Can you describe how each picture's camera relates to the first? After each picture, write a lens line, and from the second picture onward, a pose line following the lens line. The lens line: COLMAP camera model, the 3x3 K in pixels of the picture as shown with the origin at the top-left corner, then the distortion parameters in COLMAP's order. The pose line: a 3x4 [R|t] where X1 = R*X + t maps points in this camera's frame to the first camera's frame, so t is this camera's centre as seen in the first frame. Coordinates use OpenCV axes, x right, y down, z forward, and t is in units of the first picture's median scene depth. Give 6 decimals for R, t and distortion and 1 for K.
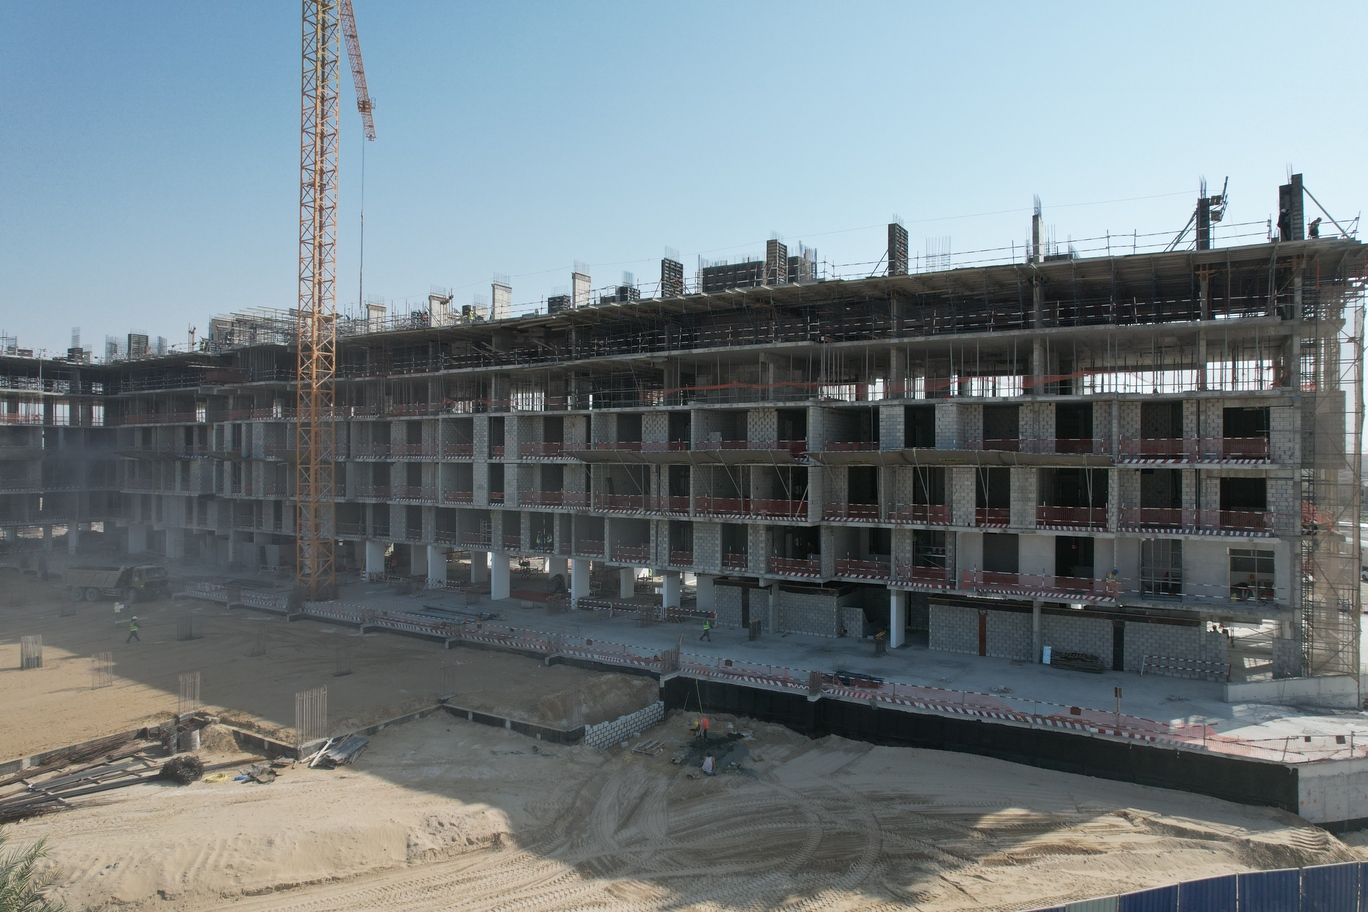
lens RADIAL K [[871.4, 0, 689.3], [0, 871.4, 449.8], [0, 0, 1]] dist [-0.065963, 0.060546]
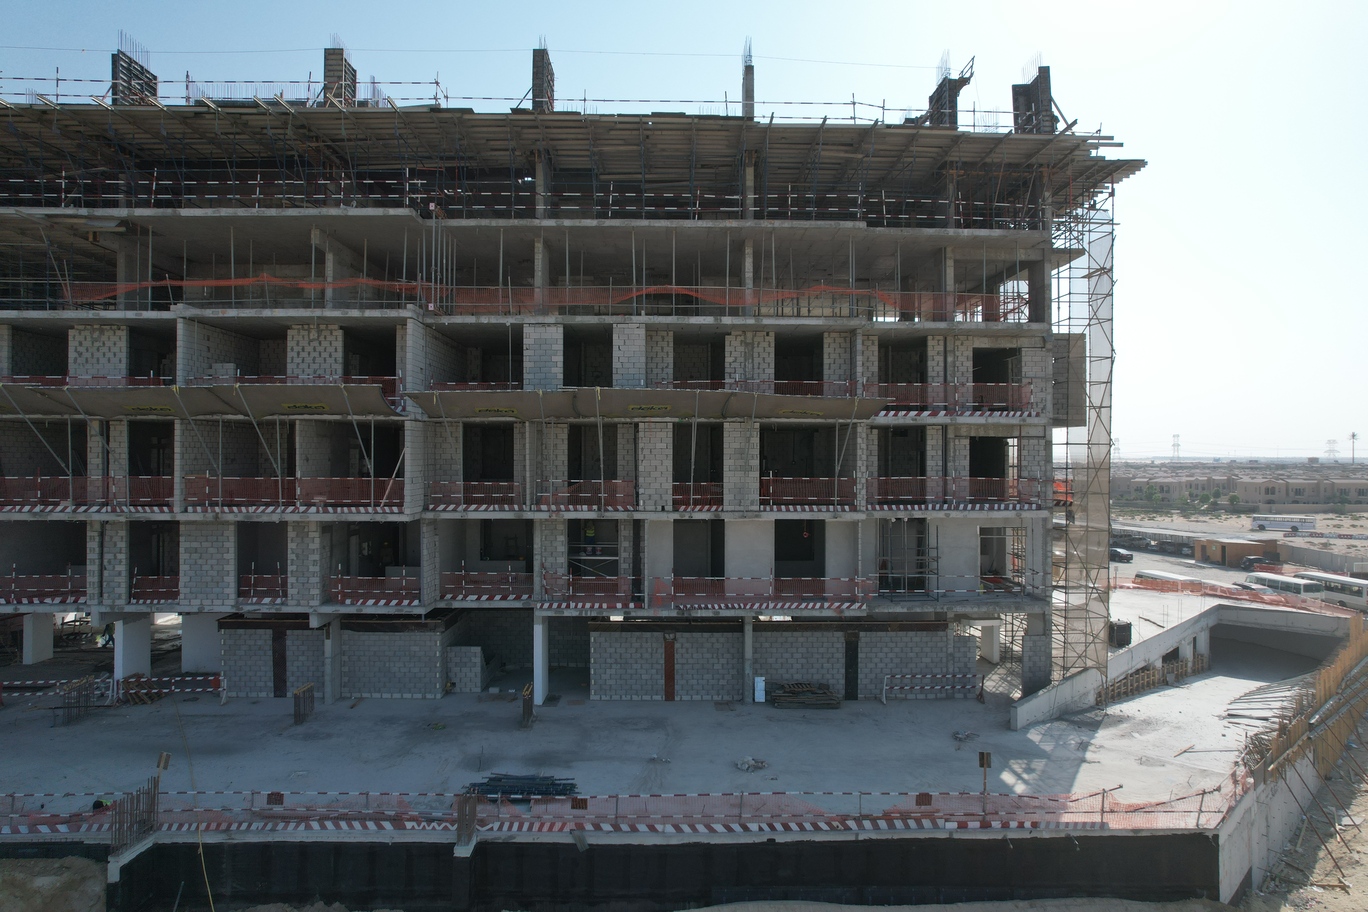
lens RADIAL K [[871.4, 0, 686.2], [0, 871.4, 453.4], [0, 0, 1]] dist [-0.065963, 0.060546]
pose [[0.845999, 0.001524, 0.533183, -0.015627], [-0.004176, 0.999984, 0.003767, 0.040192], [-0.533168, -0.005414, 0.845992, 0.413235]]
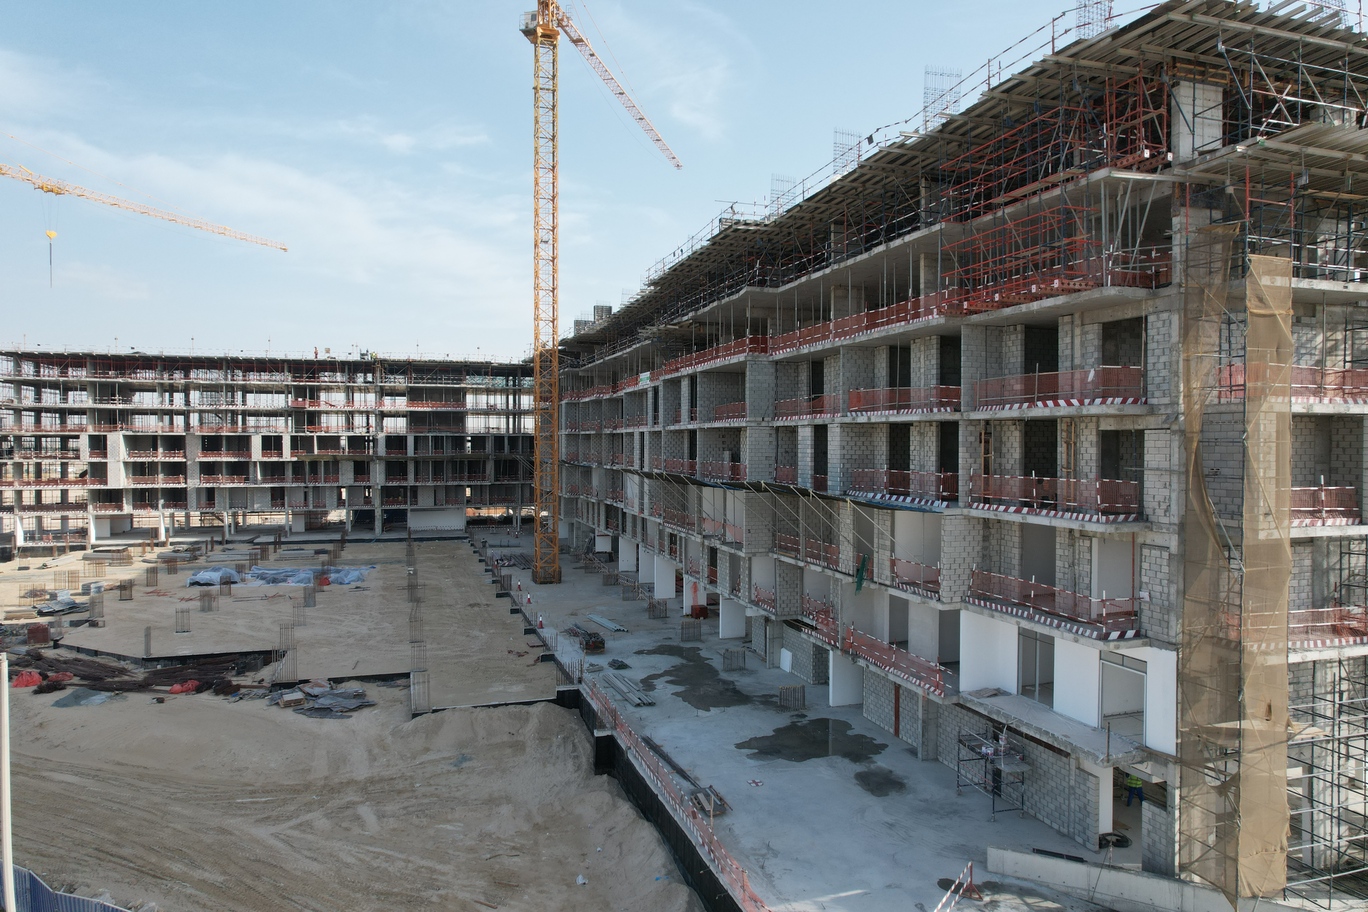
lens RADIAL K [[871.4, 0, 680.7], [0, 871.4, 453.2], [0, 0, 1]] dist [-0.065963, 0.060546]
pose [[0.756056, 0.004865, -0.654489, 0.710637], [0.009421, 0.999788, 0.018314, -0.040777], [0.654439, -0.020012, 0.755850, 0.266545]]
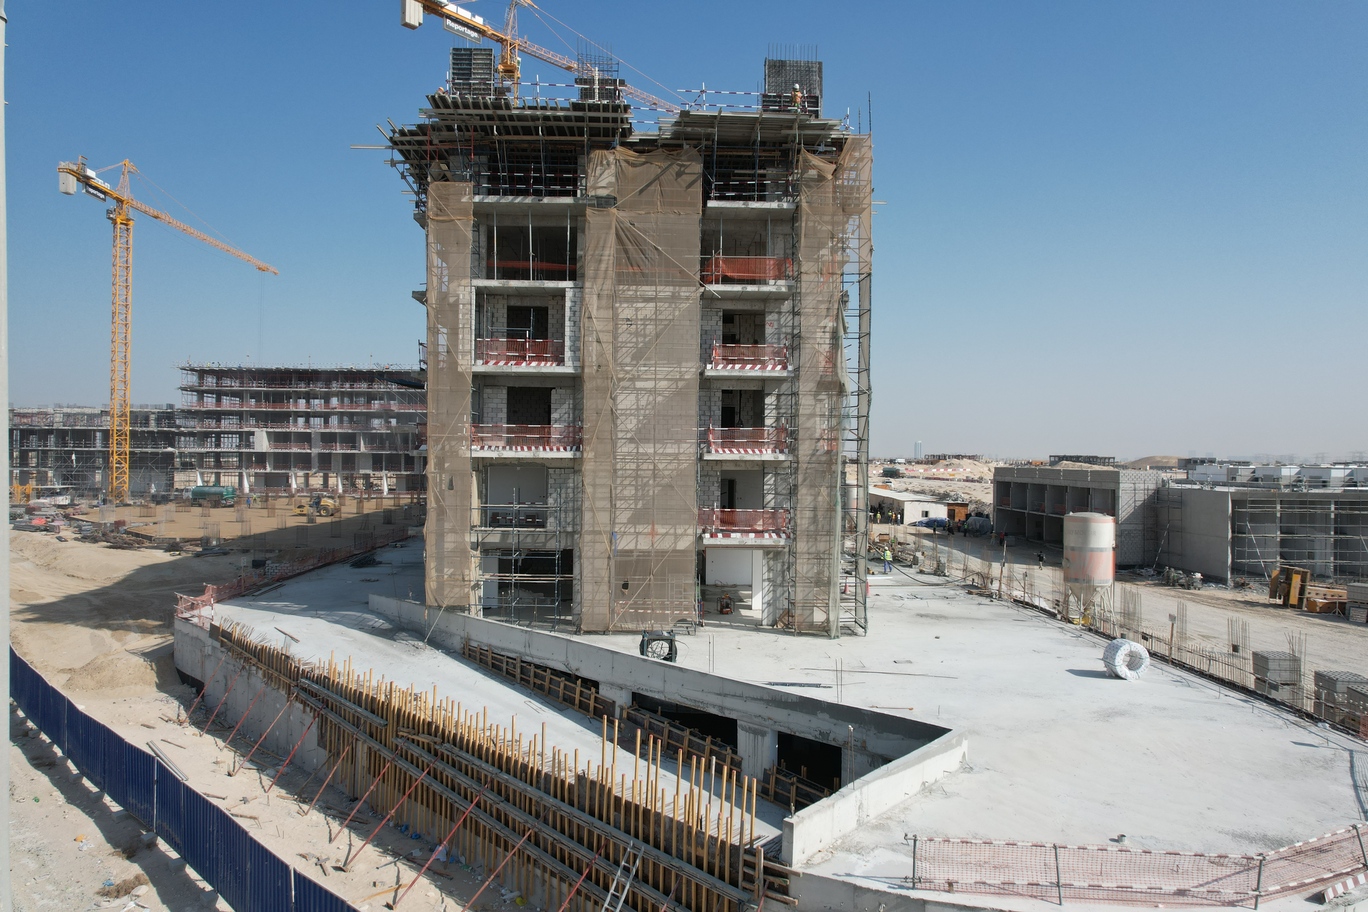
lens RADIAL K [[874.8, 0, 681.4], [0, 874.8, 452.0], [0, 0, 1]] dist [-0.032209, 0.001210]
pose [[0.544209, -0.001748, -0.838948, 1.350406], [-0.002161, 0.999992, -0.003485, 0.088455], [0.838947, 0.003709, 0.544201, 0.597633]]
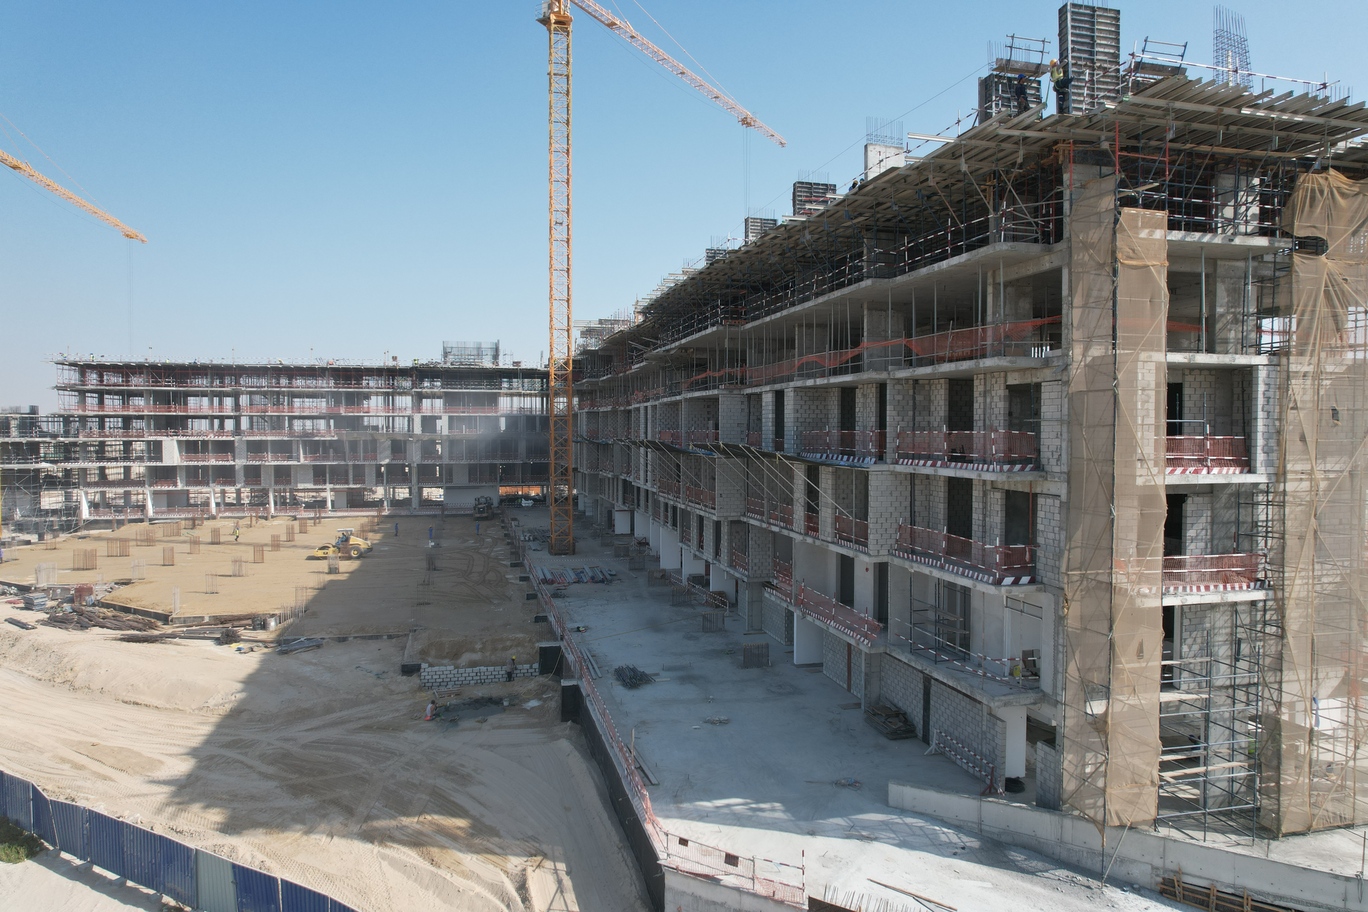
lens RADIAL K [[871.4, 0, 678.1], [0, 871.4, 451.1], [0, 0, 1]] dist [-0.065963, 0.060546]
pose [[0.708507, 0.013937, -0.705566, 0.803671], [0.010140, 0.999501, 0.029926, -0.017856], [0.705631, -0.028358, 0.708012, 0.302856]]
